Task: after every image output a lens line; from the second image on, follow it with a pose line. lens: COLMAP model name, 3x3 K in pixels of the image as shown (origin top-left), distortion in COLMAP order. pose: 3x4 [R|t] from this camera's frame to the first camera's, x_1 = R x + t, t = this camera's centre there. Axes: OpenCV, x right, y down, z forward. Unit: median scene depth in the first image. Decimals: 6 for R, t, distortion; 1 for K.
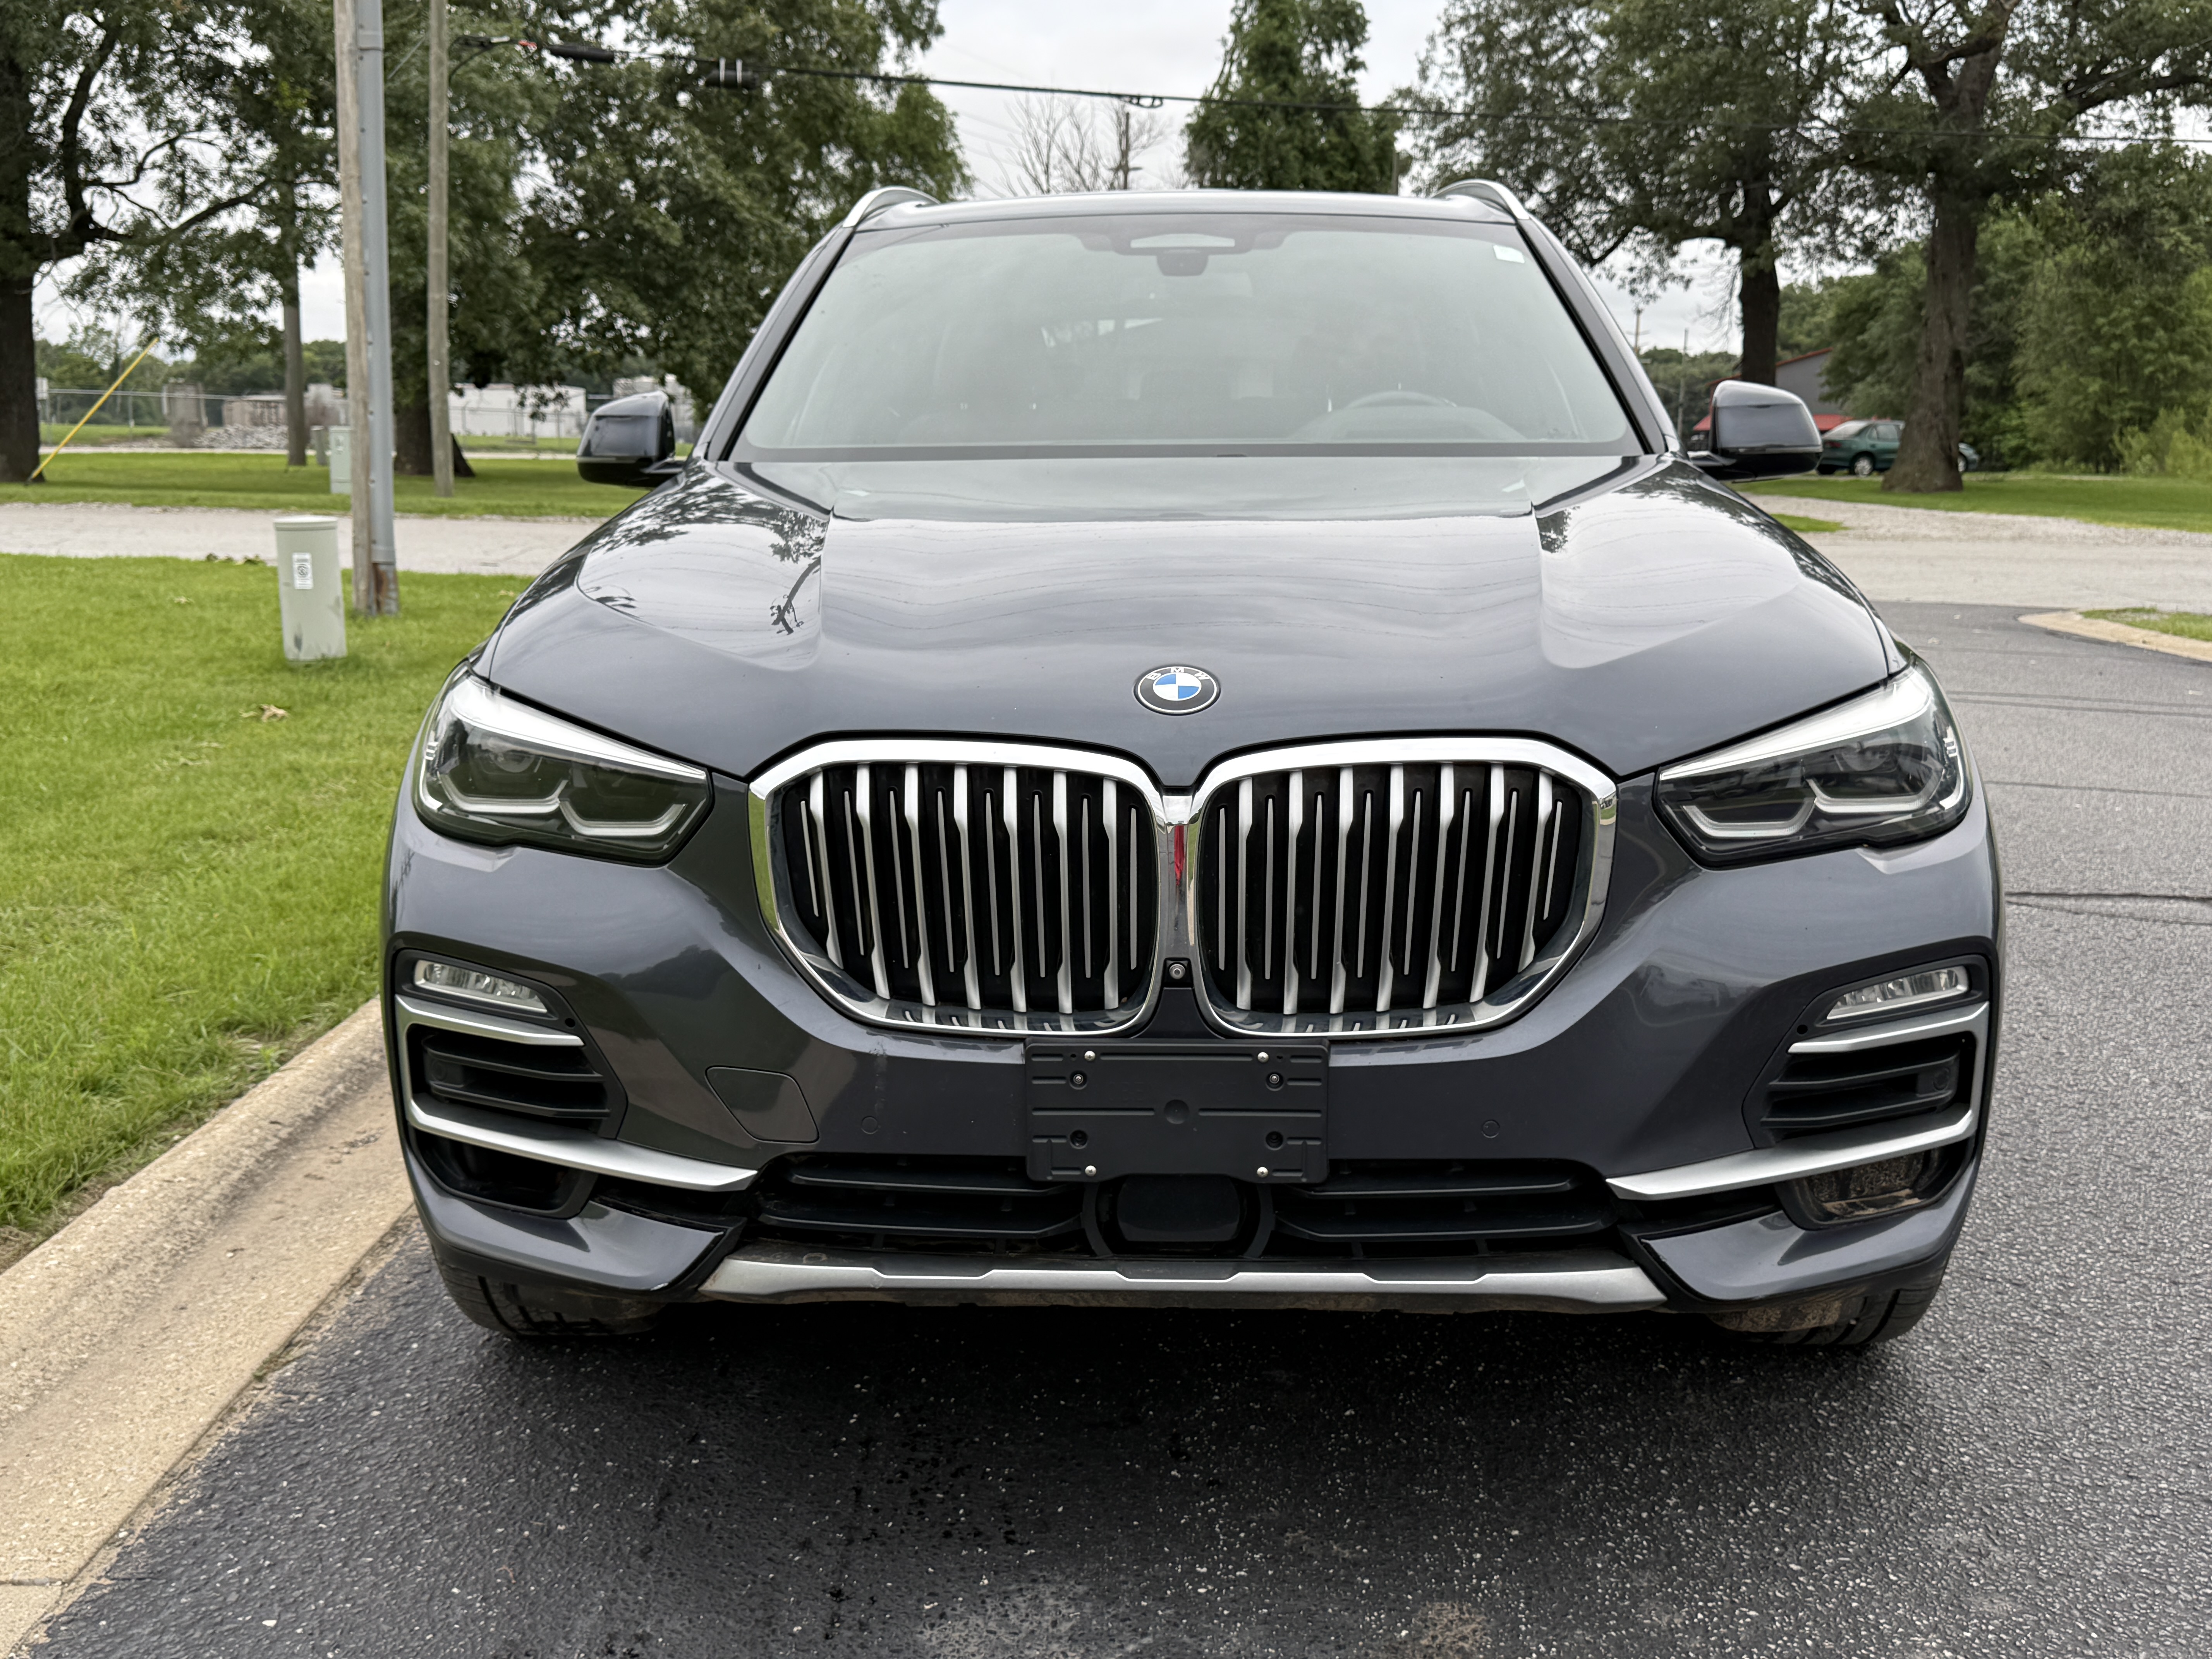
lens RADIAL K [[2197.6, 0, 1103.6], [0, 2197.6, 829.9], [0, 0, 1]] dist [0.105390, -0.208435]
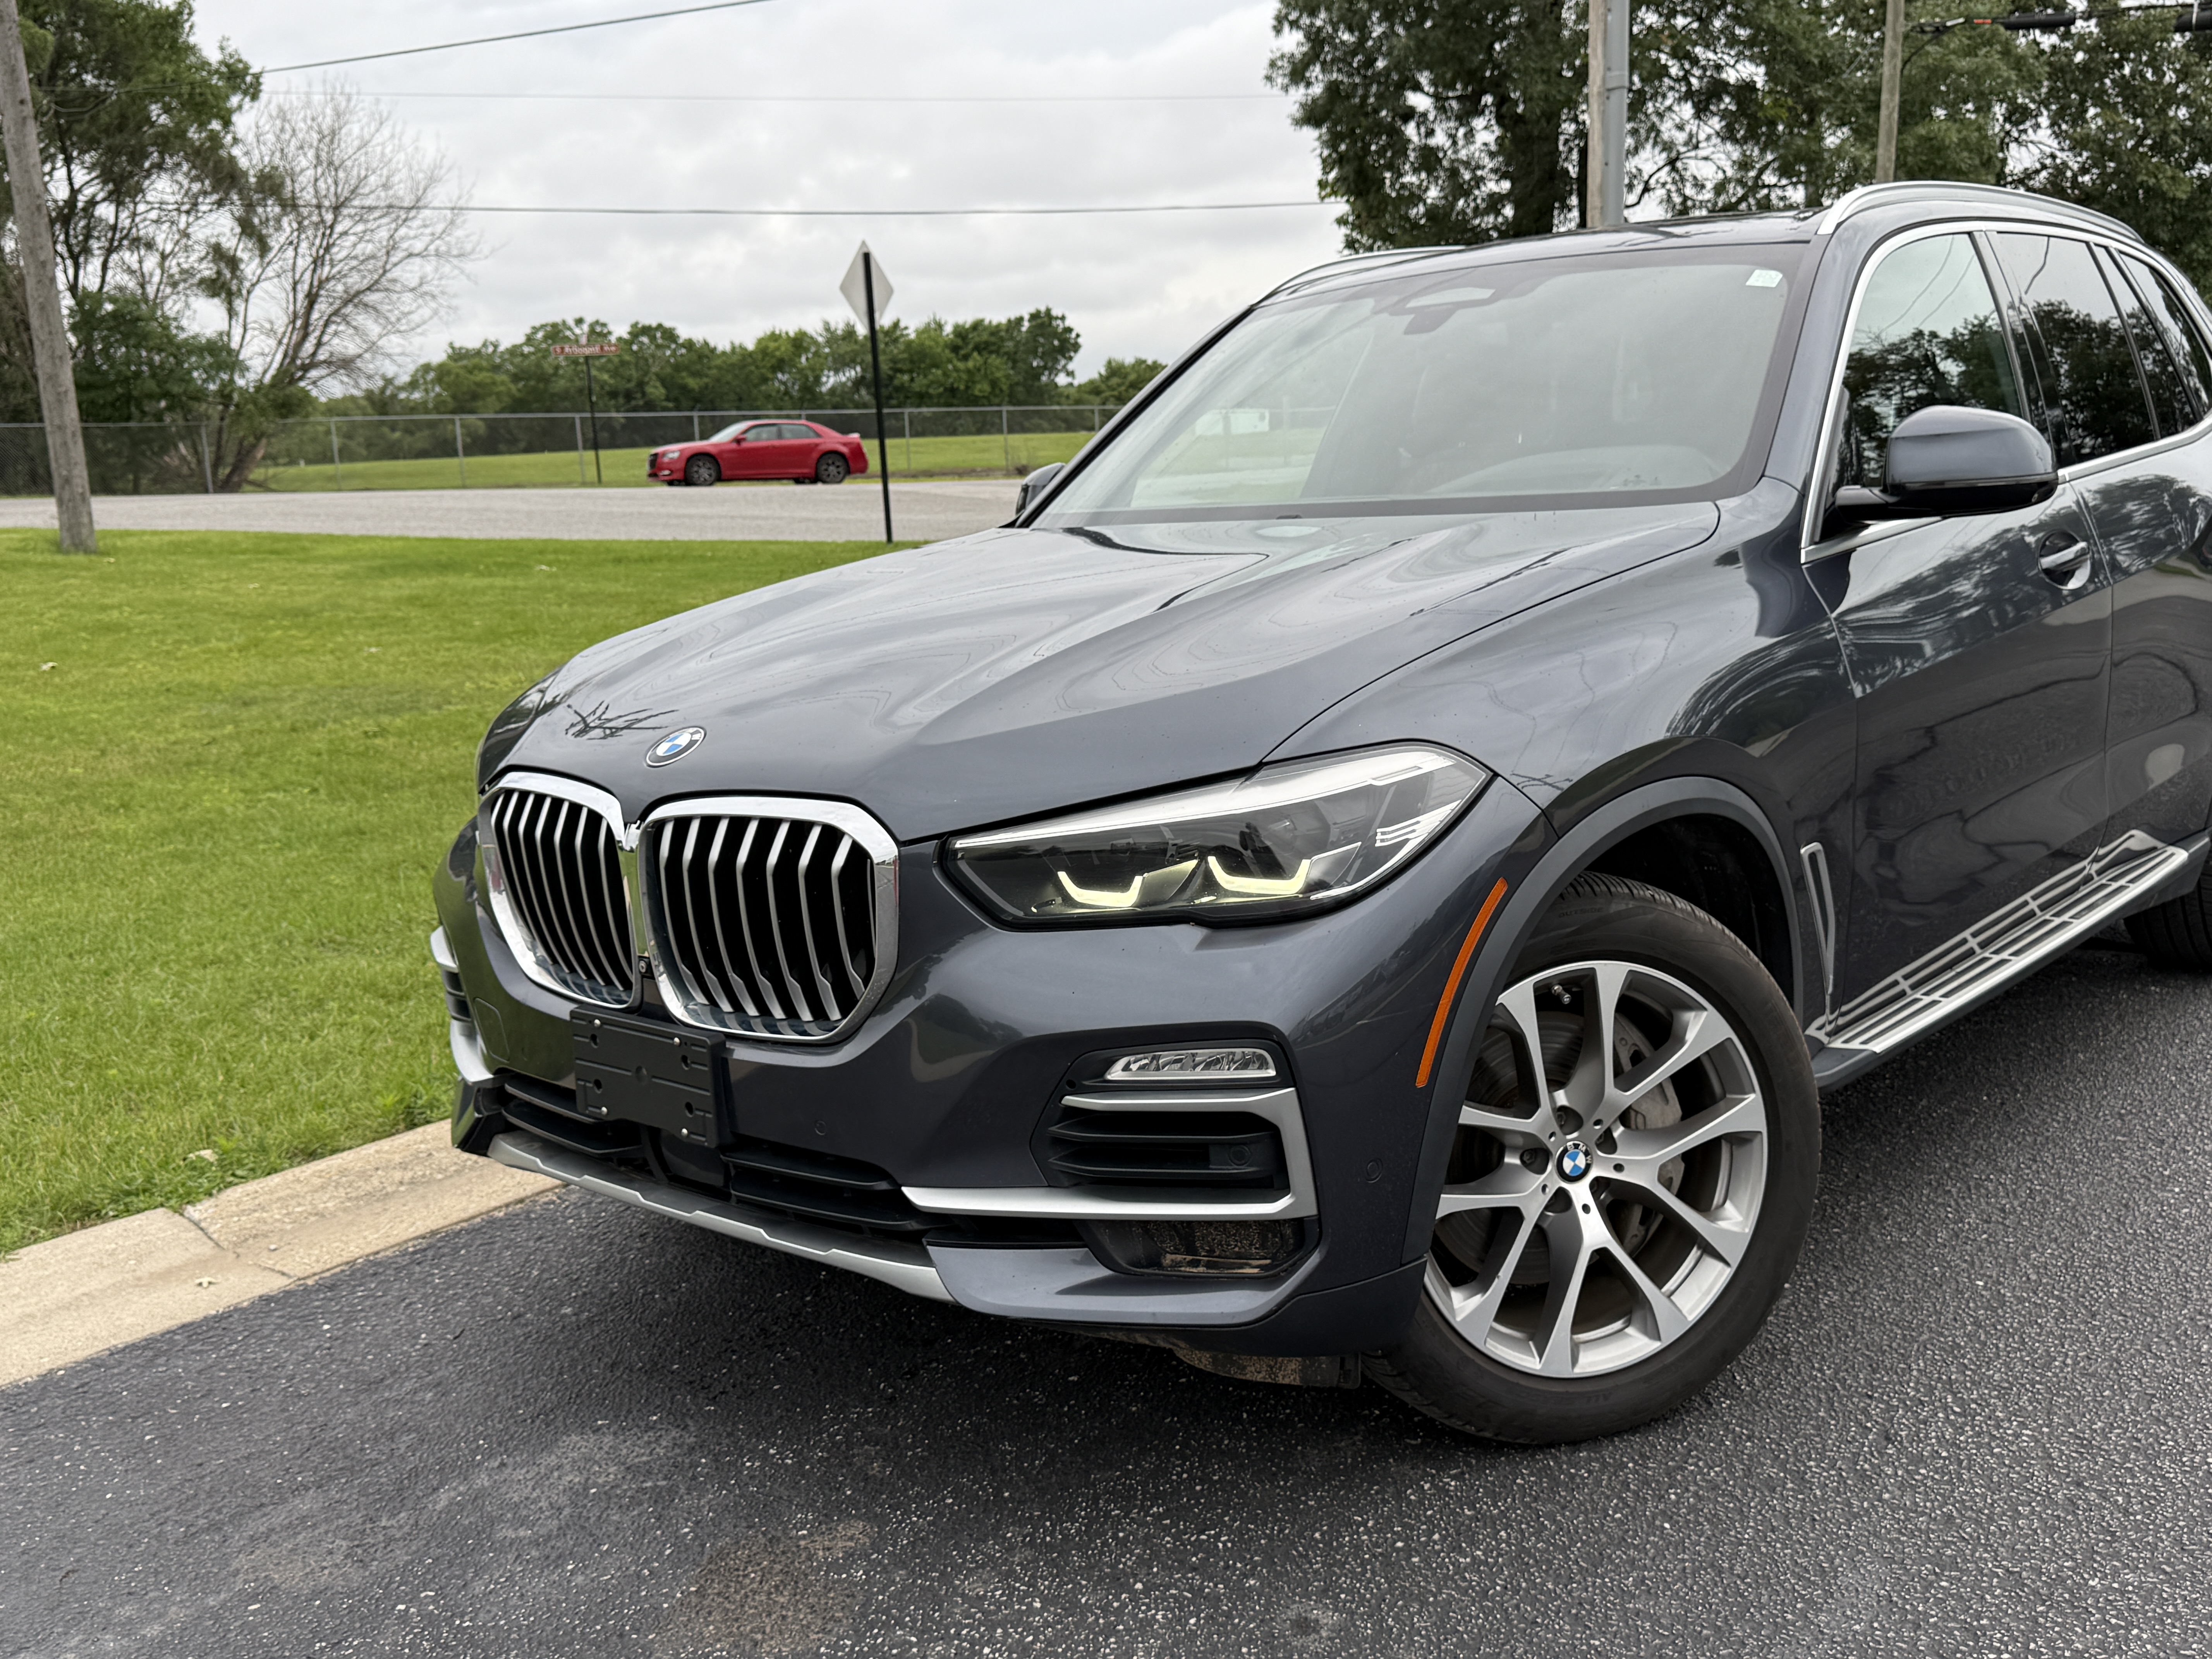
lens RADIAL K [[2086.4, 0, 1119.4], [0, 2086.4, 824.5], [0, 0, 1]] dist [0.156289, -0.339603]
pose [[0.772218, 0.066348, -0.631884, 0.627818], [-0.055751, 0.997772, 0.036633, -0.048373], [0.632907, 0.006939, 0.774197, 0.137618]]
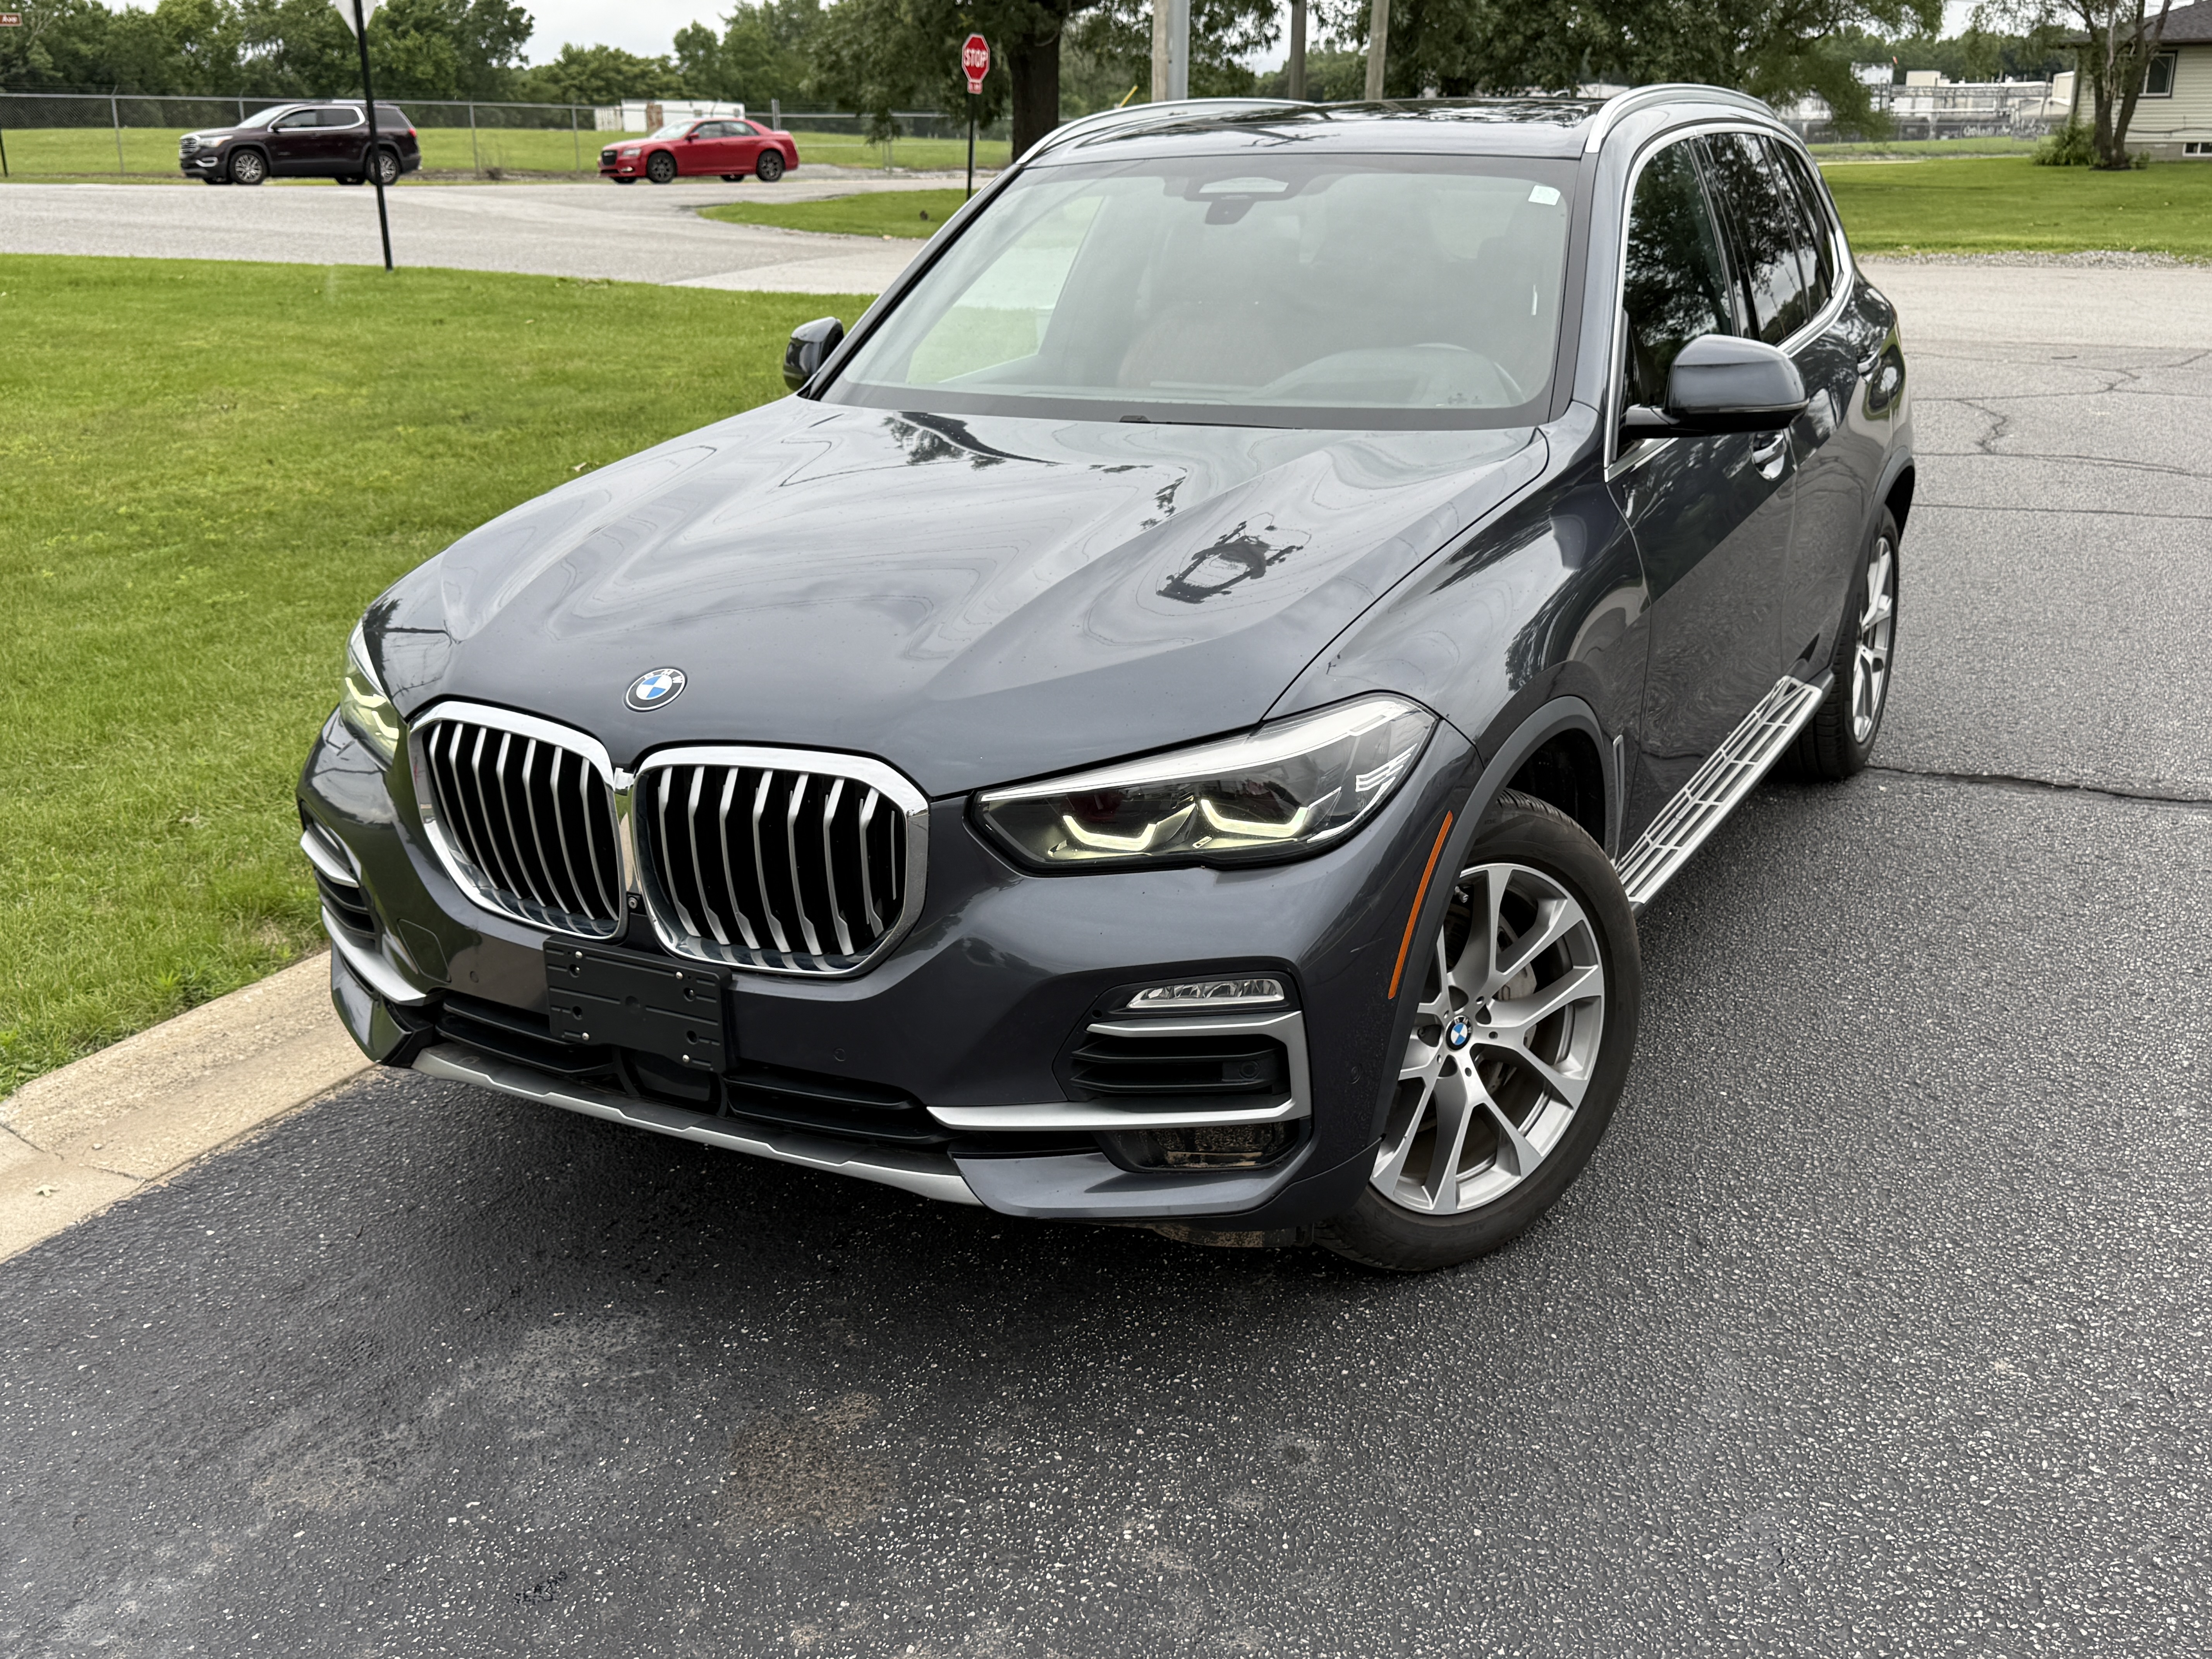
lens RADIAL K [[2073.6, 0, 1114.3], [0, 2073.6, 834.9], [0, 0, 1]] dist [0.167246, -0.359248]
pose [[0.900074, 0.121126, -0.418562, 0.506538], [-0.060173, 0.985935, 0.155920, -0.117731], [0.431561, -0.115153, 0.894704, -0.002967]]
